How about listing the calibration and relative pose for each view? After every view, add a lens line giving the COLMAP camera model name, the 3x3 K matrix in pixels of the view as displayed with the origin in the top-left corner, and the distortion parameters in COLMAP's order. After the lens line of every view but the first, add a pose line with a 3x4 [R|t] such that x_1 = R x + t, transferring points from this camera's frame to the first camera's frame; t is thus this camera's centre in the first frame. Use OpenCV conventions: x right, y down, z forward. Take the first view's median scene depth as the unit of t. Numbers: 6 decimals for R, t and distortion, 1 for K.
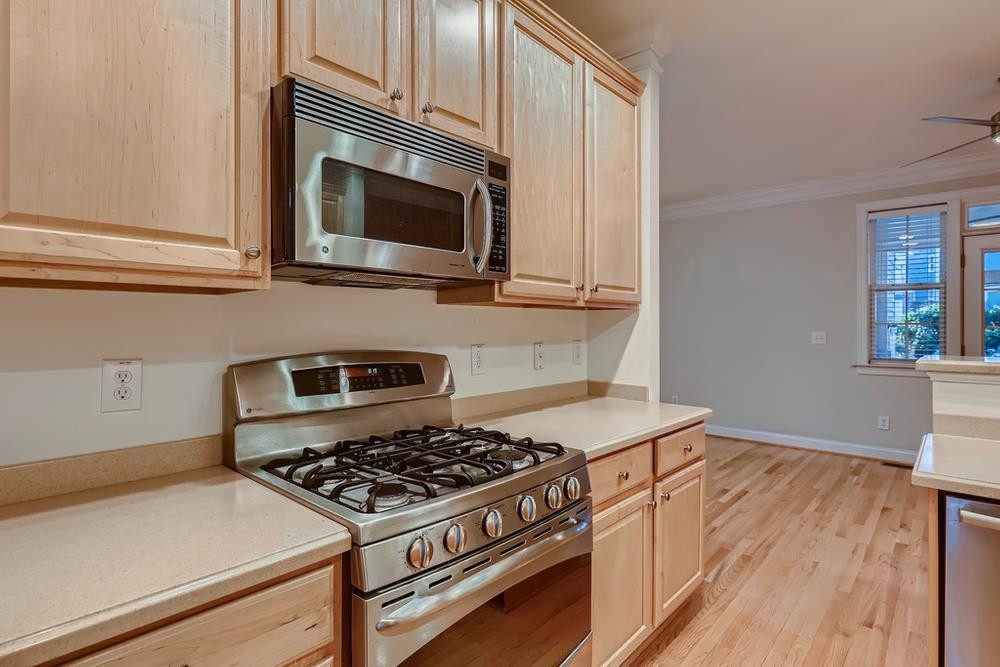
lens RADIAL K [[509.3, 0, 499.6], [0, 509.3, 323.1], [0, 0, 1]] dist [0.002042, -0.001000]
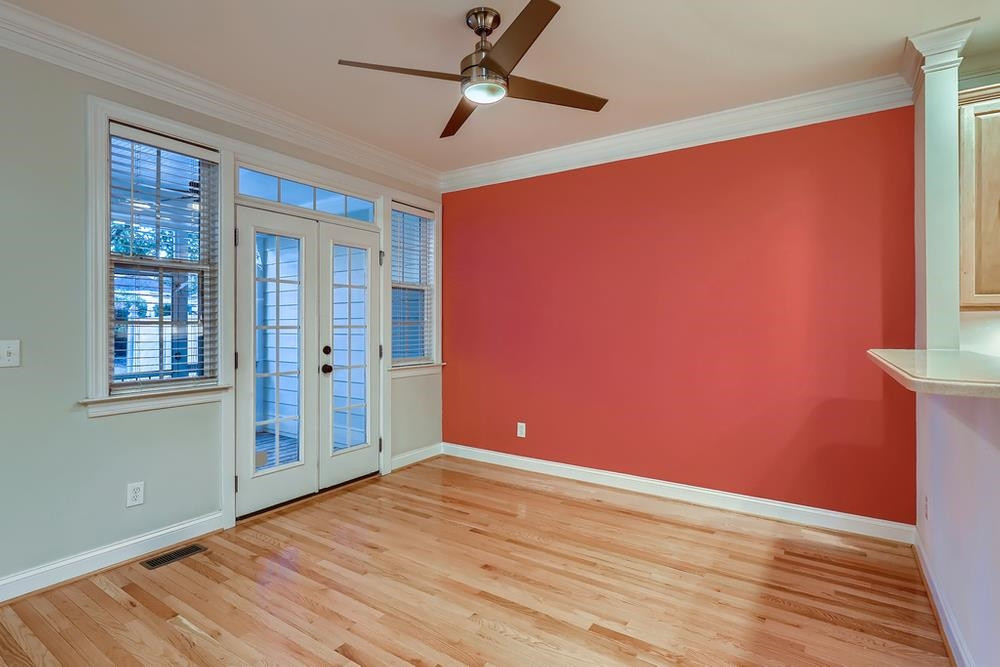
lens RADIAL K [[509.3, 0, 498.6], [0, 509.3, 325.8], [0, 0, 1]] dist [0.002042, -0.001000]
pose [[-0.116242, -0.004358, 0.993211, 0.129982], [-0.005931, 0.999976, 0.003694, -0.000277], [-0.993203, -0.005461, -0.116265, 0.657150]]
